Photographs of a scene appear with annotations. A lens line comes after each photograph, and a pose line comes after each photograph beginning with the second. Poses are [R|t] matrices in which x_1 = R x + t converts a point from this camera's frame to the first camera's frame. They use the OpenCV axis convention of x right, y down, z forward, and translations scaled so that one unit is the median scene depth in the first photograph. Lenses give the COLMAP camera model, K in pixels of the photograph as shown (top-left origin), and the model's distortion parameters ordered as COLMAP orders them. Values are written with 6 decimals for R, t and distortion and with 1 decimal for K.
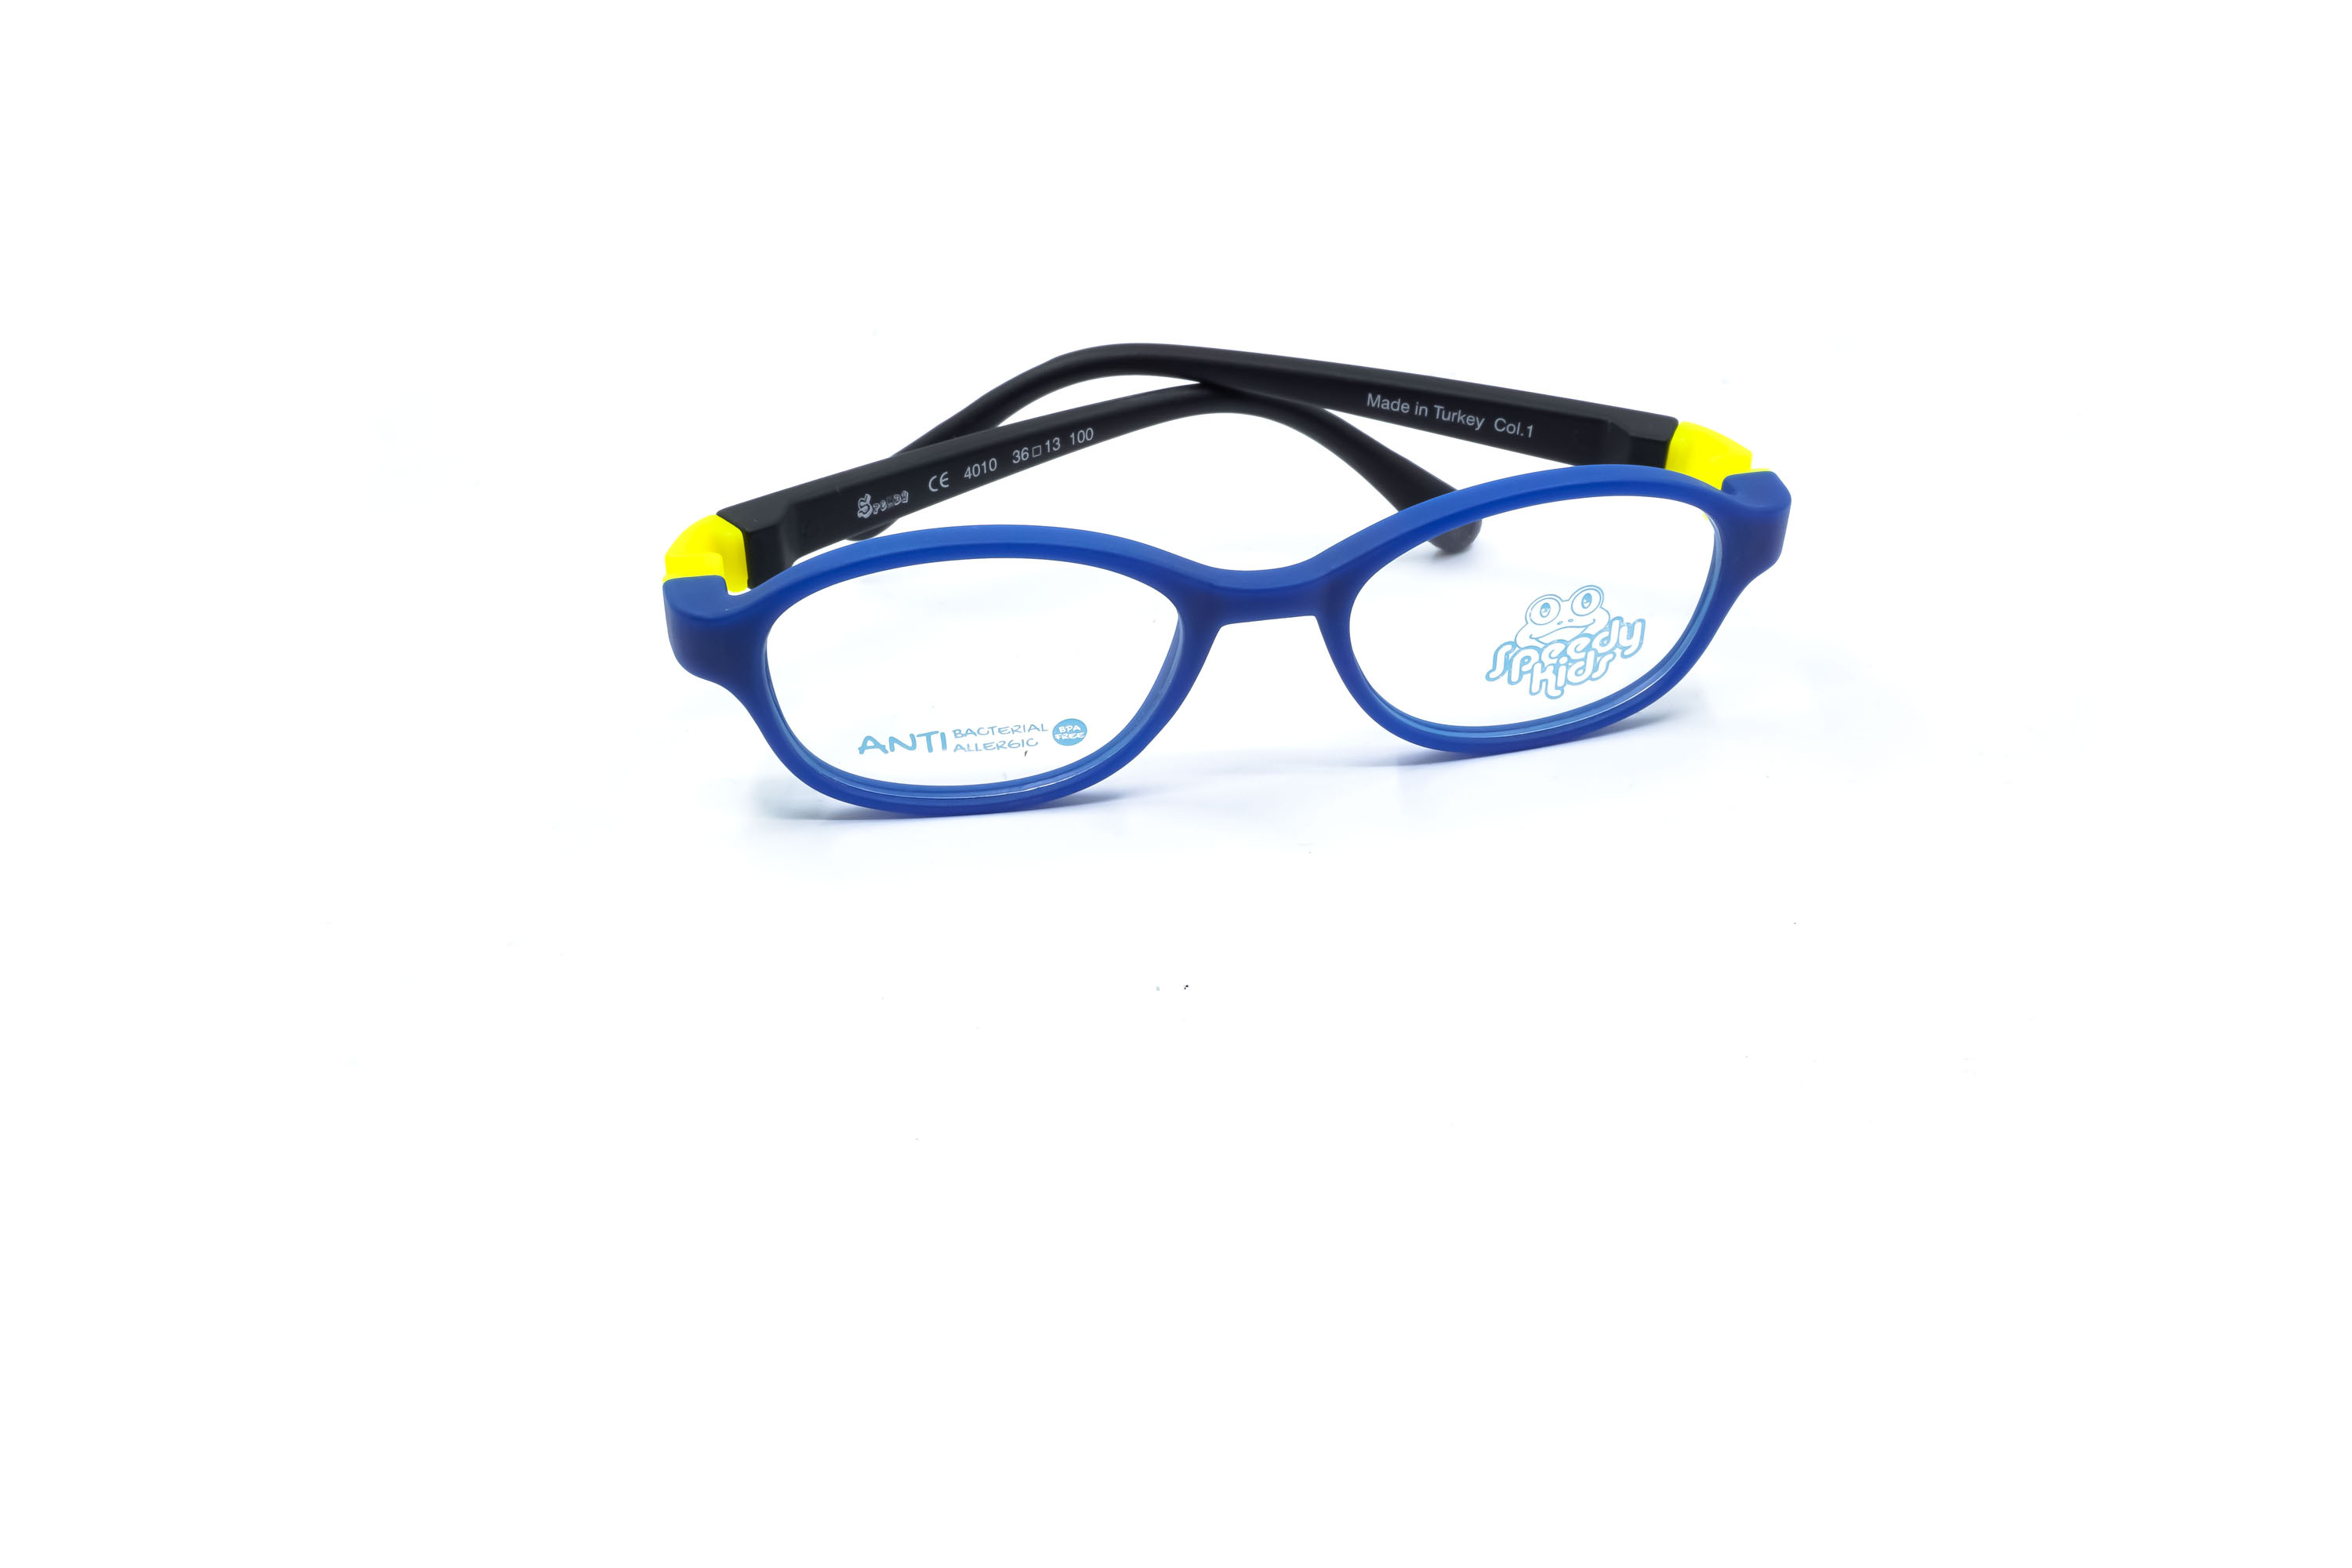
lens RADIAL K [[2403.9, 0, 1176.0], [0, 2403.9, 784.0], [0, 0, 1]] dist [0.013524, 0.001887]
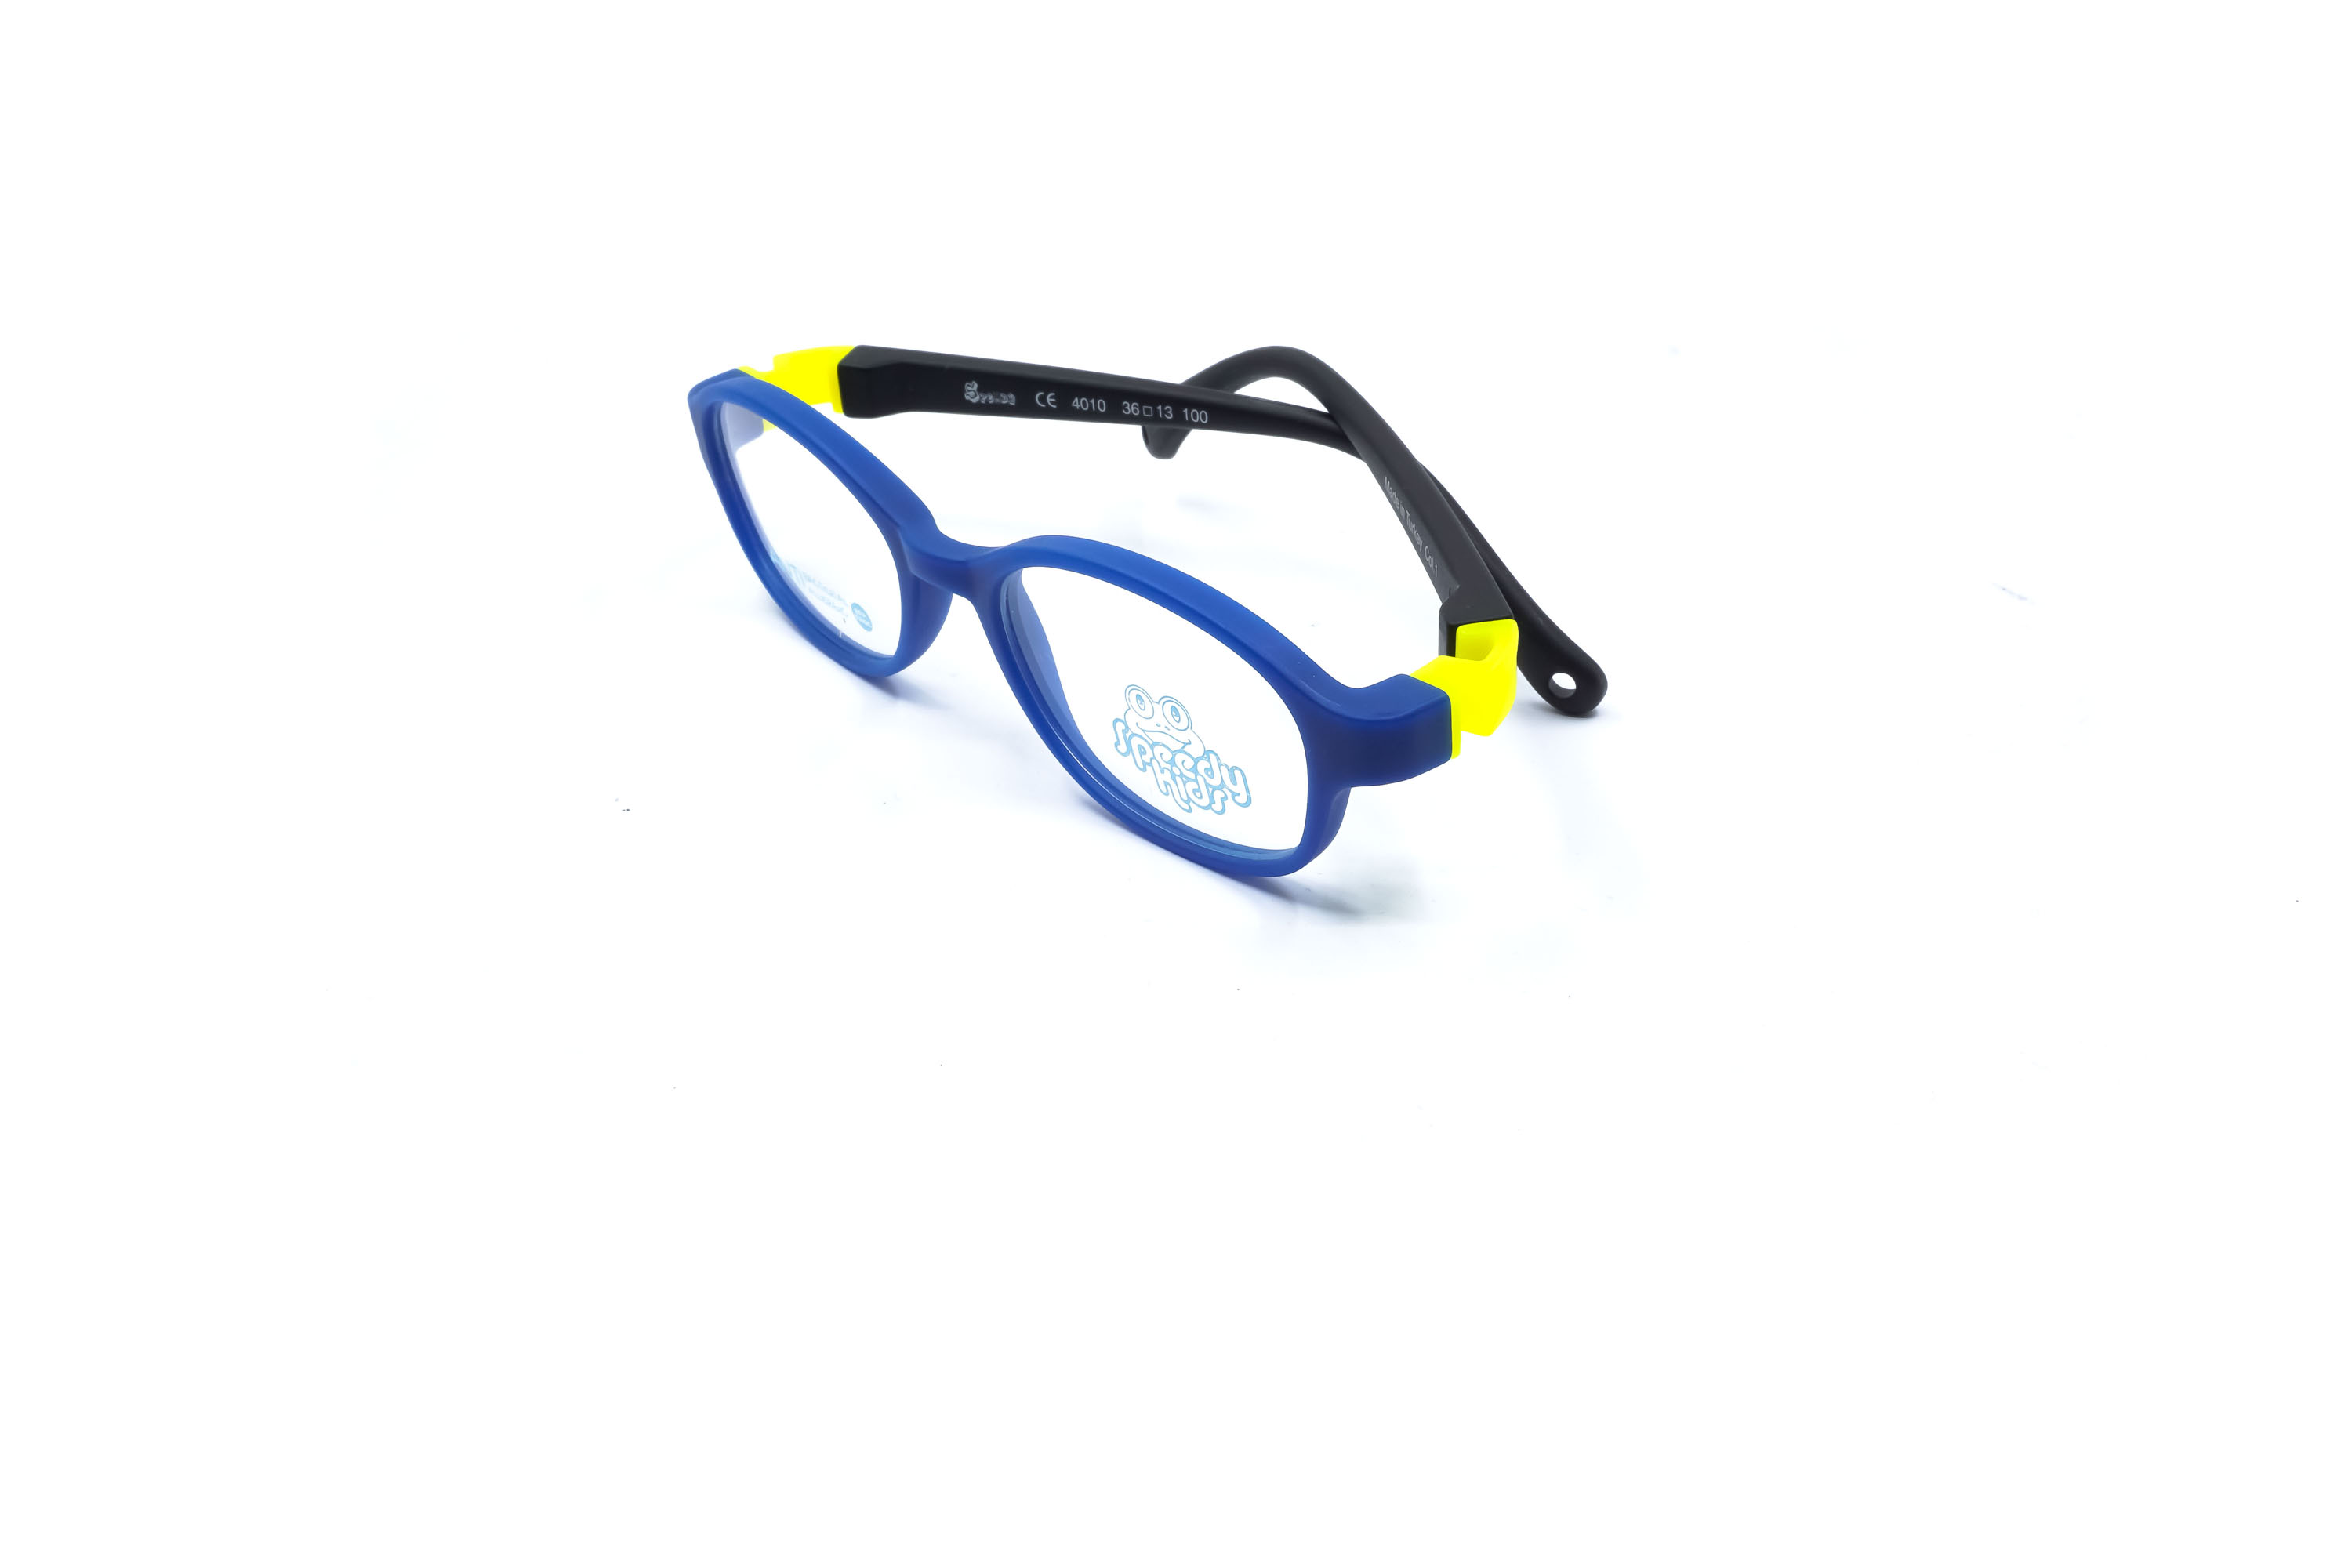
lens RADIAL K [[2403.9, 0, 1176.0], [0, 2403.9, 784.0], [0, 0, 1]] dist [0.013524, 0.001887]
pose [[0.500177, 0.437237, -0.747427, 0.855150], [-0.420821, 0.877111, 0.231488, -0.261147], [0.756791, 0.198748, 0.622709, 0.424904]]
